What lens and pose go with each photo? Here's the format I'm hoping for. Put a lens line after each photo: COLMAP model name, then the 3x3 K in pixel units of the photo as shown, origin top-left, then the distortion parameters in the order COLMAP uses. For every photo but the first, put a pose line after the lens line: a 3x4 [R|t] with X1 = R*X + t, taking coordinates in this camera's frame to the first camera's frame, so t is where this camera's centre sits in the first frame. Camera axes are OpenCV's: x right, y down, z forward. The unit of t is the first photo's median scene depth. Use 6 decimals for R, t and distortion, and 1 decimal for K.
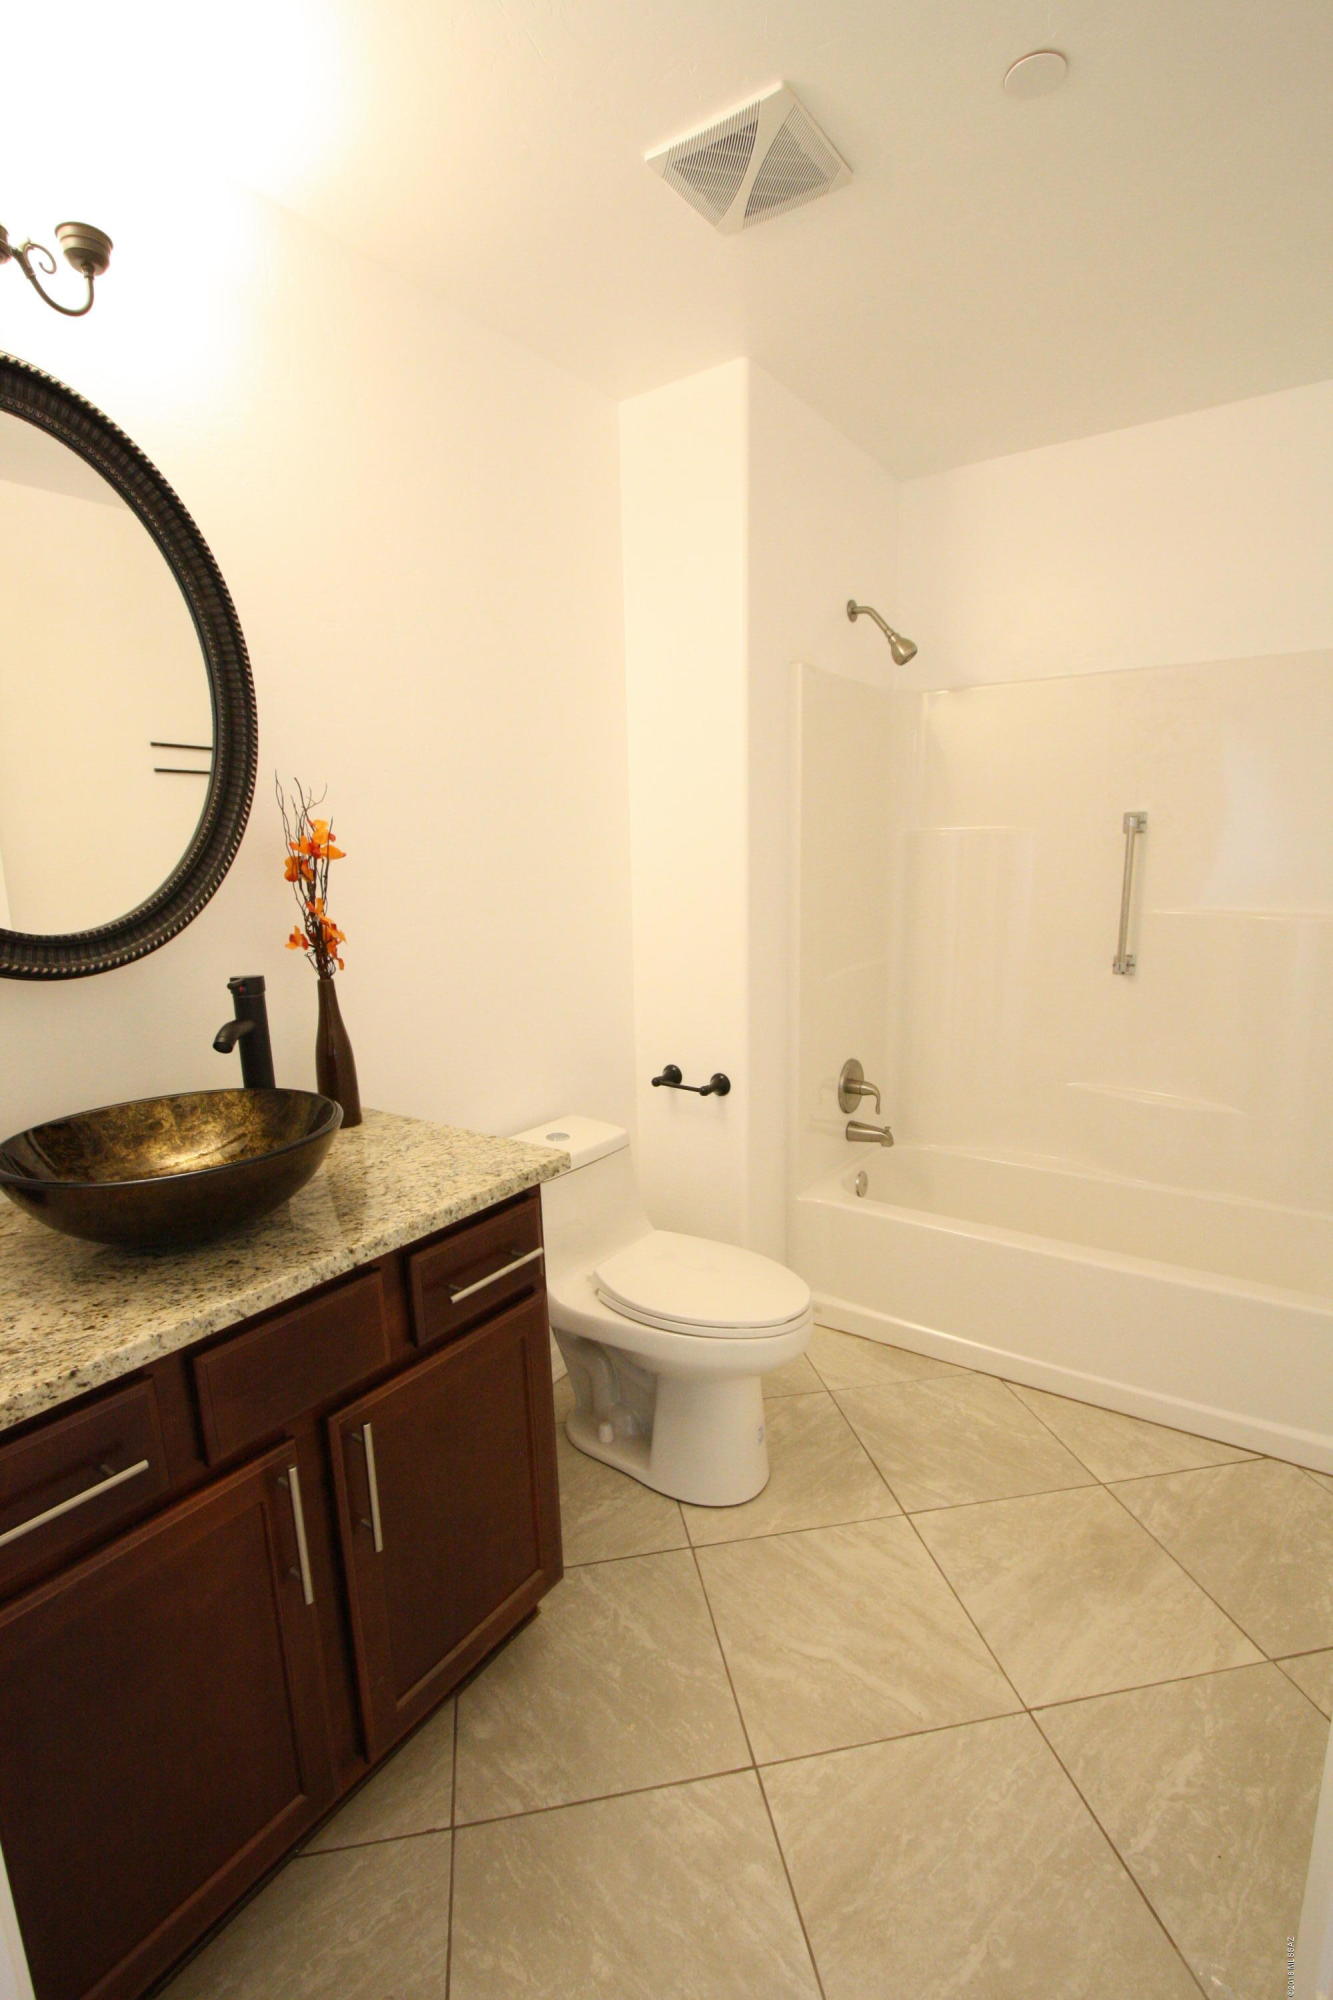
lens RADIAL K [[924.7, 0, 671.6], [0, 924.7, 1018.7], [0, 0, 1]] dist [-0.017643, 0.002250]
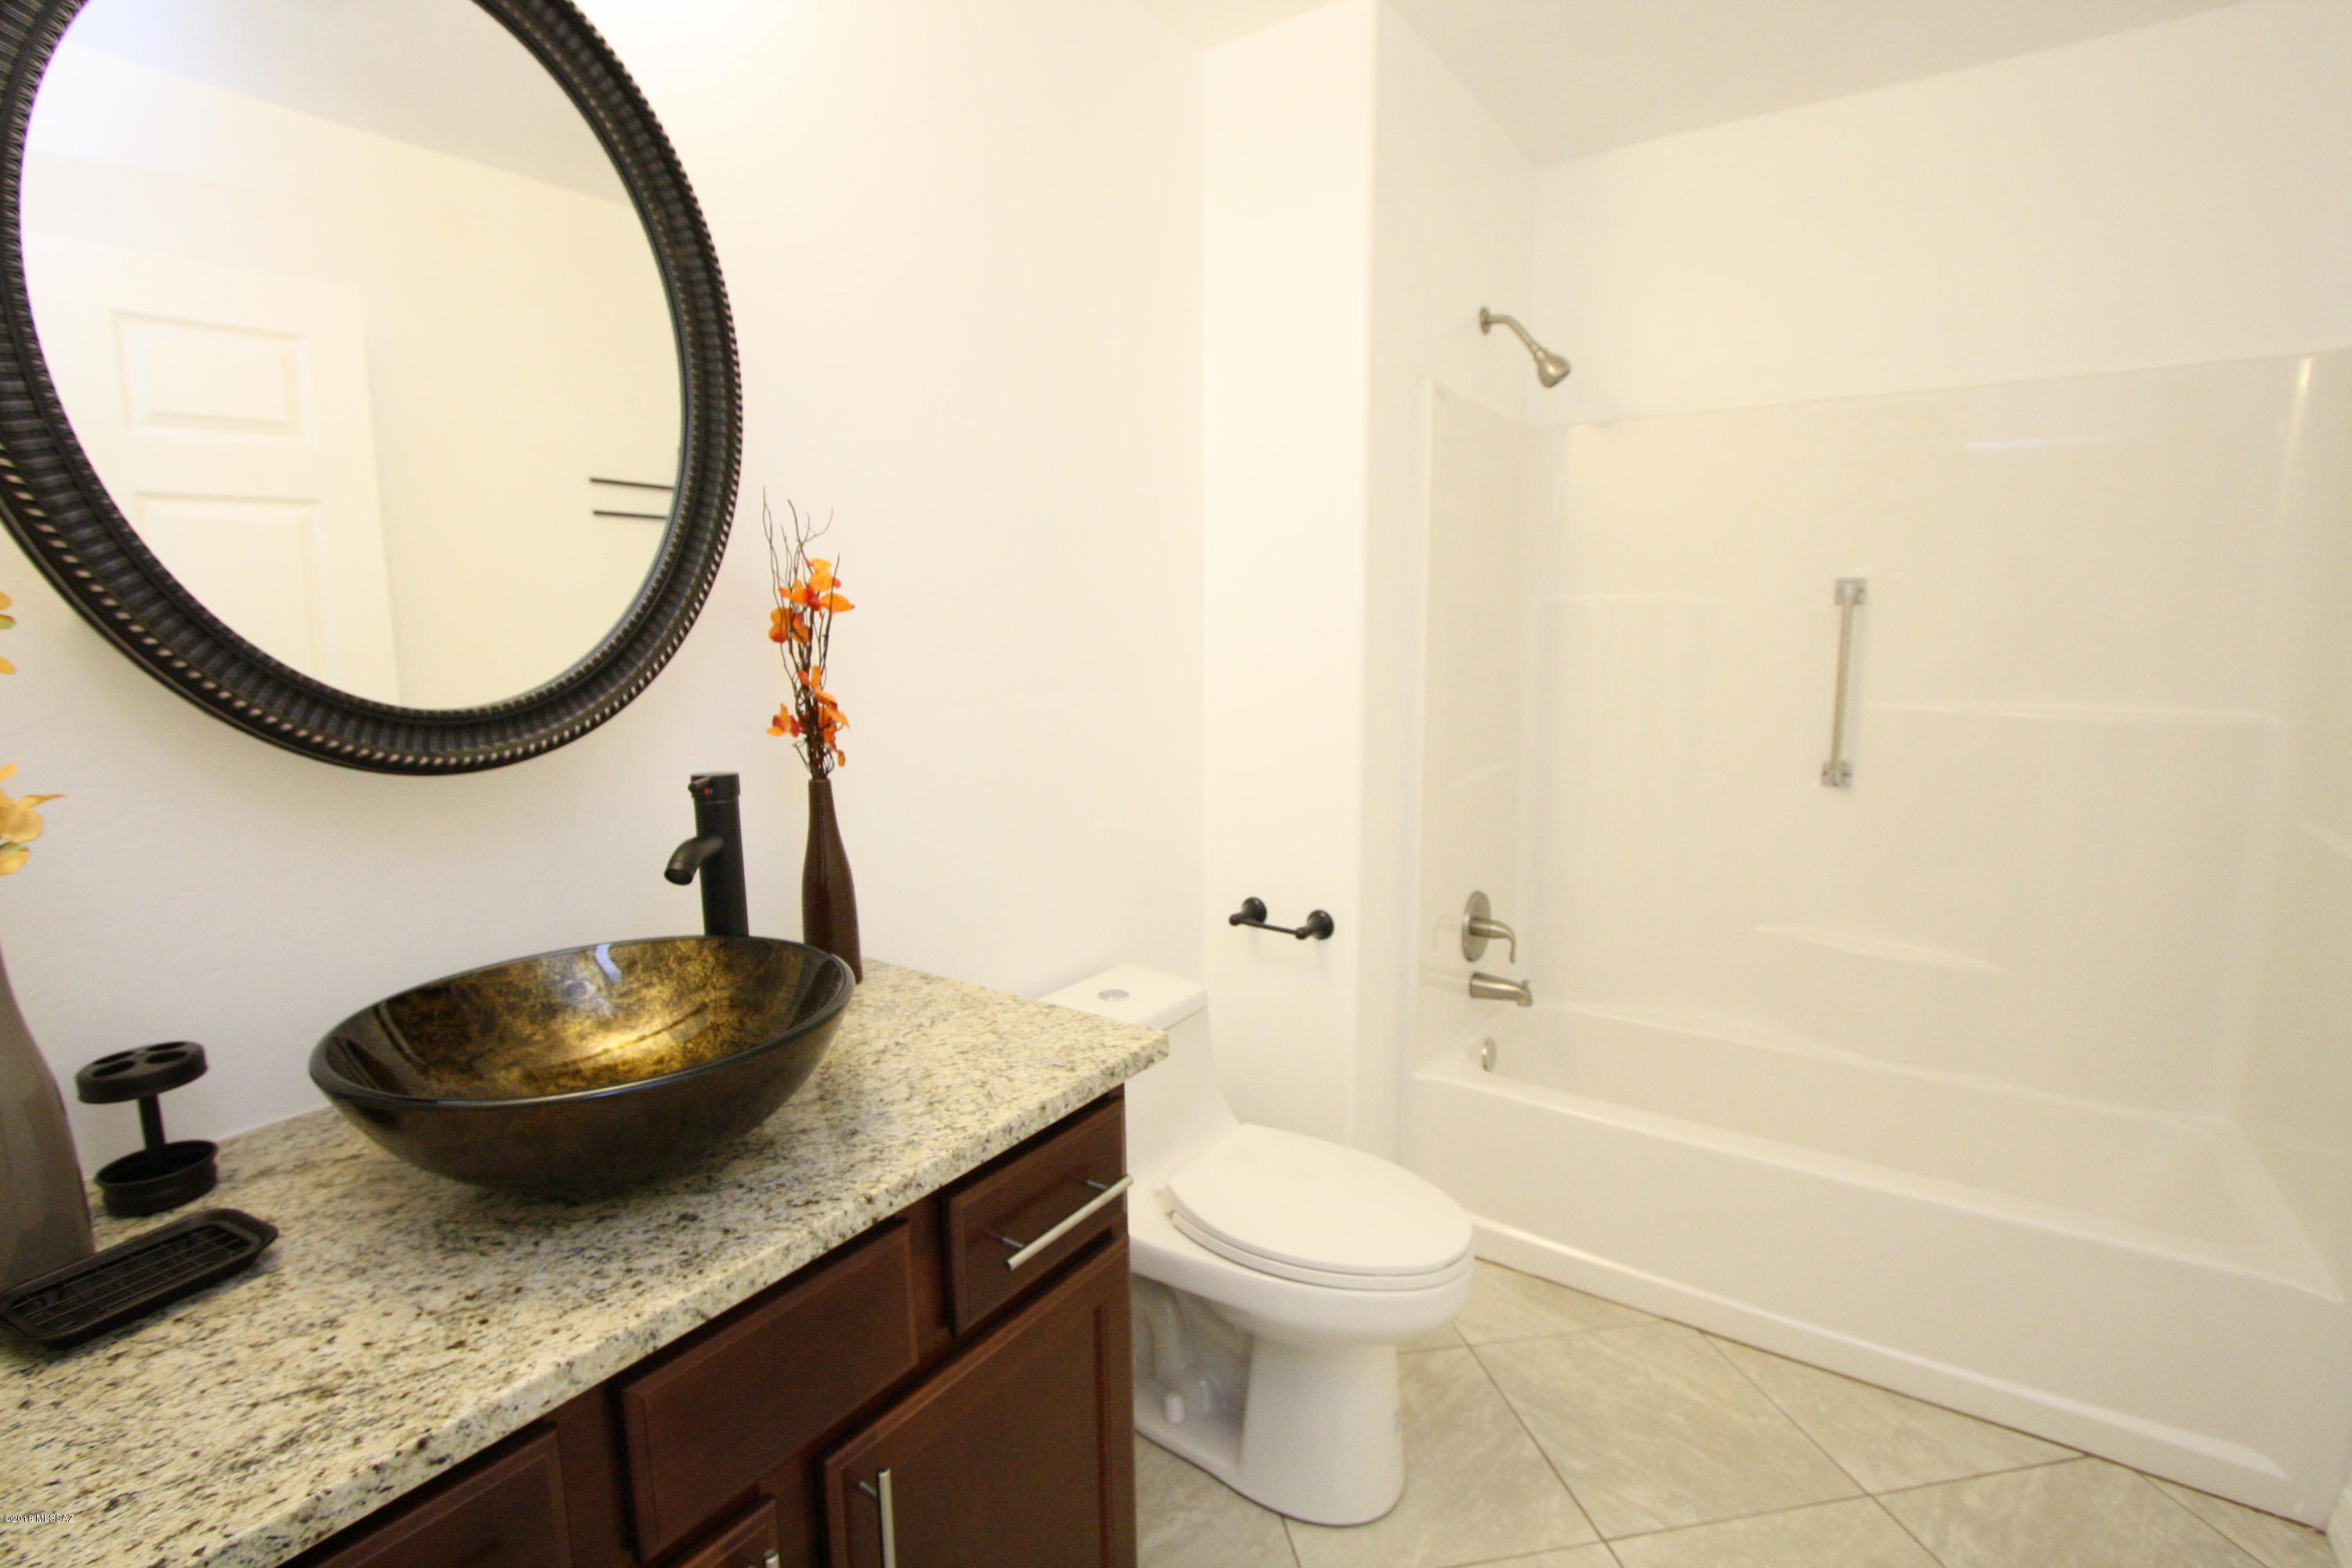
lens RADIAL K [[1087.4, 0, 1179.9], [0, 1087.4, 765.7], [0, 0, 1]] dist [-0.017643, 0.002250]
pose [[0.999904, 0.013433, -0.003299, -0.092829], [-0.013603, 0.998190, -0.058577, -0.007657], [0.002506, 0.058617, 0.998277, 0.157280]]
